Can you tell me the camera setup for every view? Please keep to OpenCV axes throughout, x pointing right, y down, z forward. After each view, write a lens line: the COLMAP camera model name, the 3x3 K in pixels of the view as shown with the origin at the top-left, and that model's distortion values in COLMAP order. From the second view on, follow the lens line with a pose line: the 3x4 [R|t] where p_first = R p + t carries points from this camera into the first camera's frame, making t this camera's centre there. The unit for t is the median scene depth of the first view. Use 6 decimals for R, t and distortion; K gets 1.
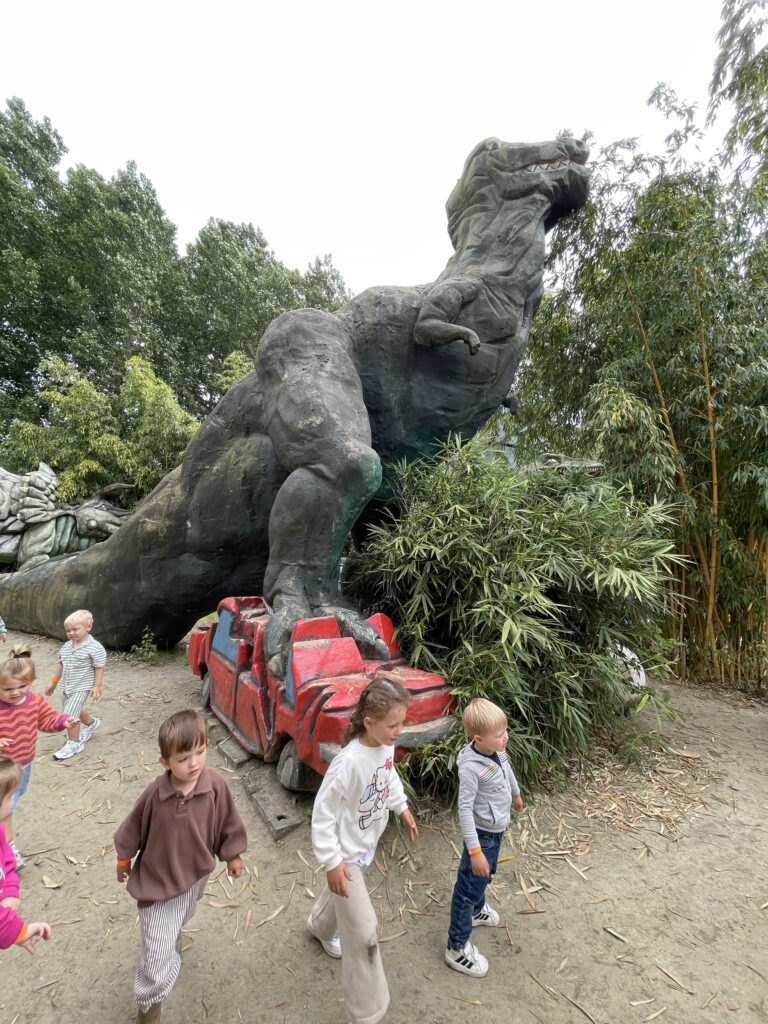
lens RADIAL K [[409.3, 0, 384.0], [0, 409.3, 512.0], [0, 0, 1]] dist [-0.000742, 0.000003]
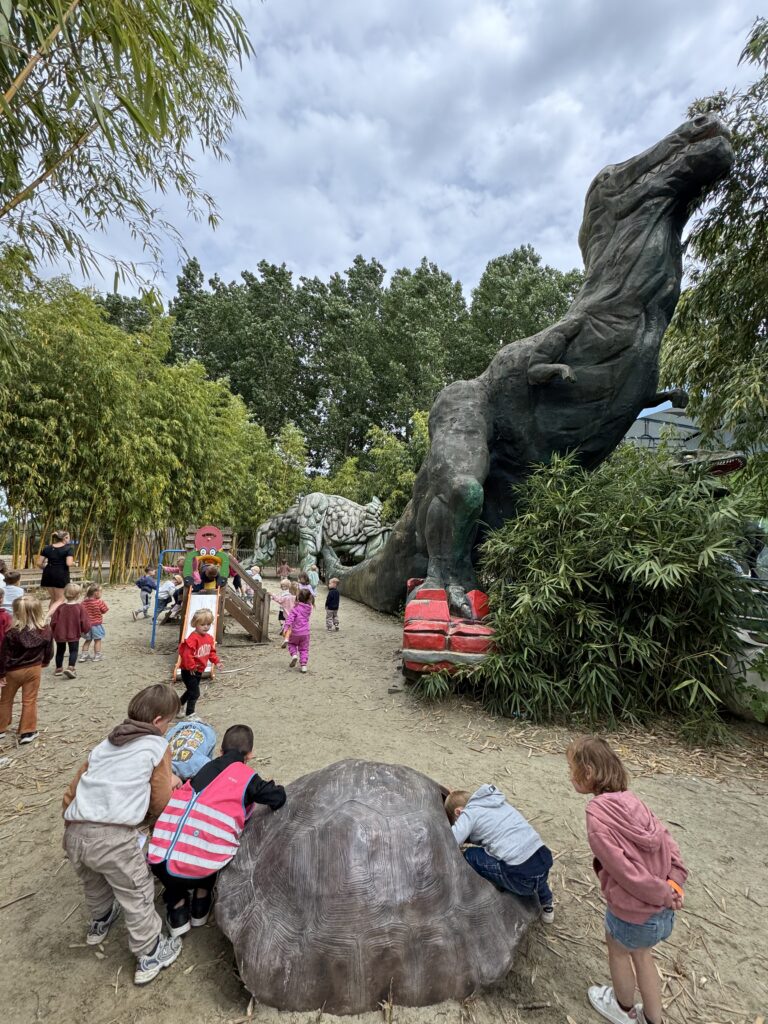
lens RADIAL K [[412.3, 0, 383.8], [0, 412.3, 512.5], [0, 0, 1]] dist [0.001035, 0.000119]
pose [[0.726786, -0.070302, -0.683257, 0.215244], [0.060533, 0.997433, -0.038239, 0.000479], [0.684192, -0.013568, 0.729176, -0.087011]]
